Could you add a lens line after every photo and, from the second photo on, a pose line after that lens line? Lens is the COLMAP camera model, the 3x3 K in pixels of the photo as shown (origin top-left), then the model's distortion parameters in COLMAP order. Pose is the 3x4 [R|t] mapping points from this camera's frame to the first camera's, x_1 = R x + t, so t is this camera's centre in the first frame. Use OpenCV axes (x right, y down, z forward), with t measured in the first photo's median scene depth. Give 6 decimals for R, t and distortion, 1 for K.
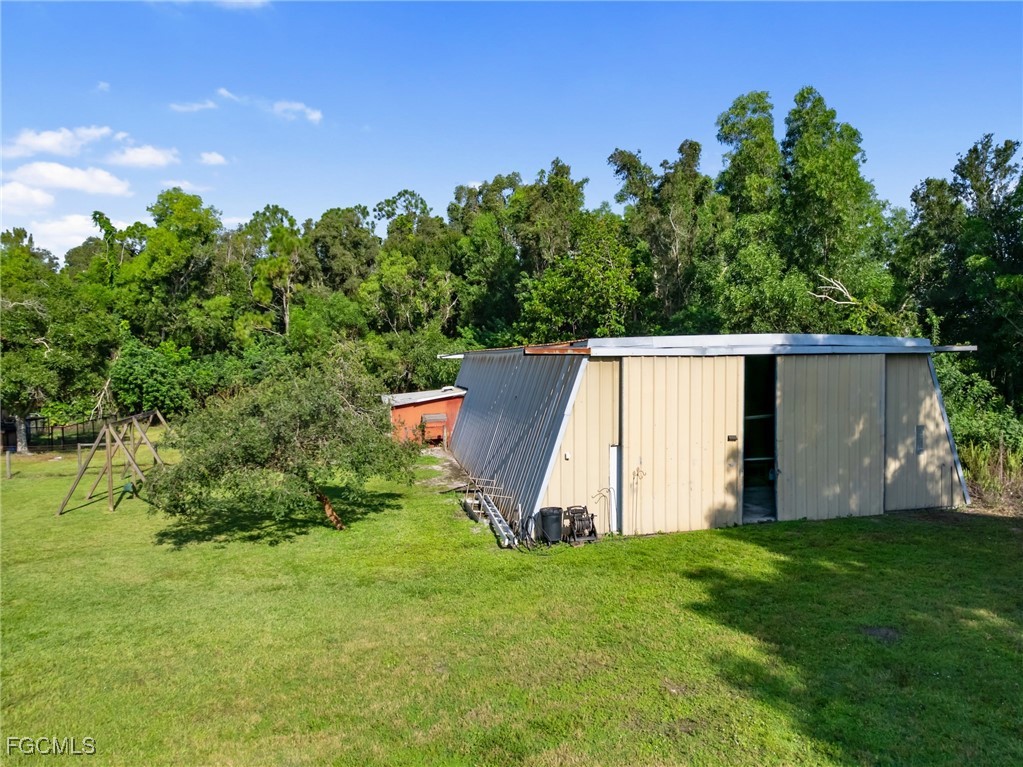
lens RADIAL K [[699.1, 0, 513.4], [0, 699.1, 354.1], [0, 0, 1]] dist [-0.055840, -0.000113]
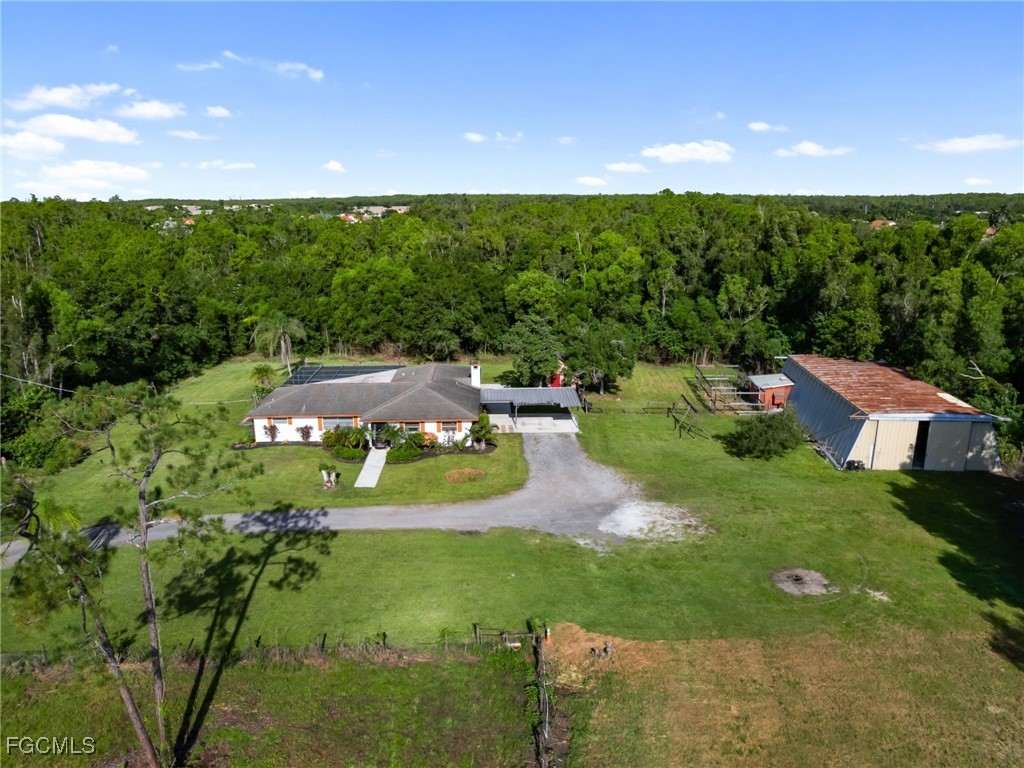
lens RADIAL K [[699.8, 0, 513.9], [0, 699.8, 354.5], [0, 0, 1]] dist [-0.055840, -0.000113]
pose [[0.960697, 0.081013, -0.265516, -0.638062], [-0.019103, 0.973495, 0.227908, -0.961413], [0.276942, -0.213879, 0.936781, -2.381686]]
